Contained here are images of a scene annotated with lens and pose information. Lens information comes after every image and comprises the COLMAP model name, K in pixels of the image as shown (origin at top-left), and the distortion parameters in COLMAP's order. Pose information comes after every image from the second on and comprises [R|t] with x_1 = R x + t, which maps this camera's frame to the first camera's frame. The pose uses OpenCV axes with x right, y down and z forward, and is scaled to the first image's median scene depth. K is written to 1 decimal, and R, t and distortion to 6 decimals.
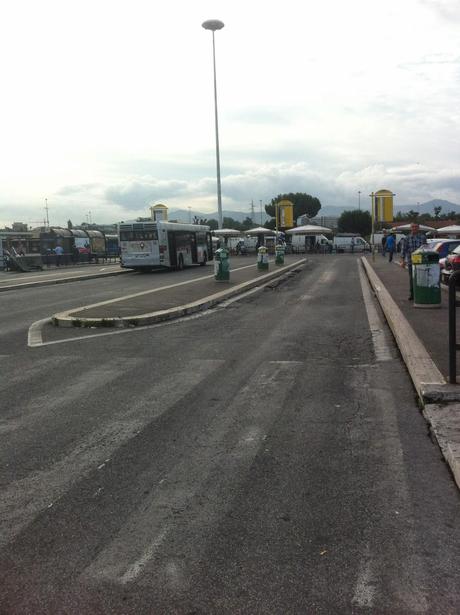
lens RADIAL K [[579.5, 0, 230.0], [0, 579.5, 307.5], [0, 0, 1]] dist [0.117928, -0.428398]
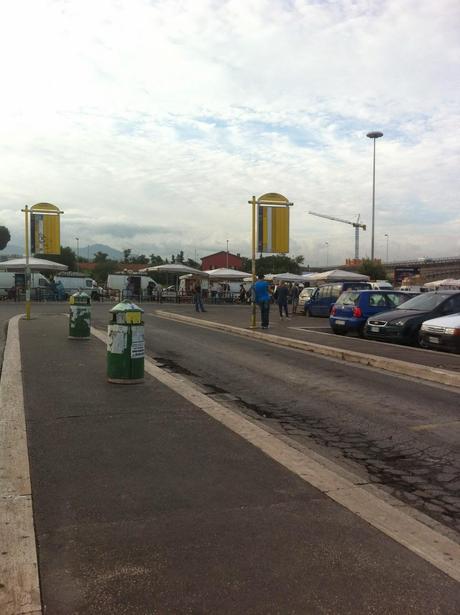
lens RADIAL K [[579.5, 0, 230.0], [0, 579.5, 307.5], [0, 0, 1]] dist [0.117928, -0.428398]
pose [[0.844490, 0.014065, 0.535387, -0.010271], [0.023641, 0.997702, -0.063500, -0.013535], [-0.535050, 0.066282, 0.842216, 0.117675]]
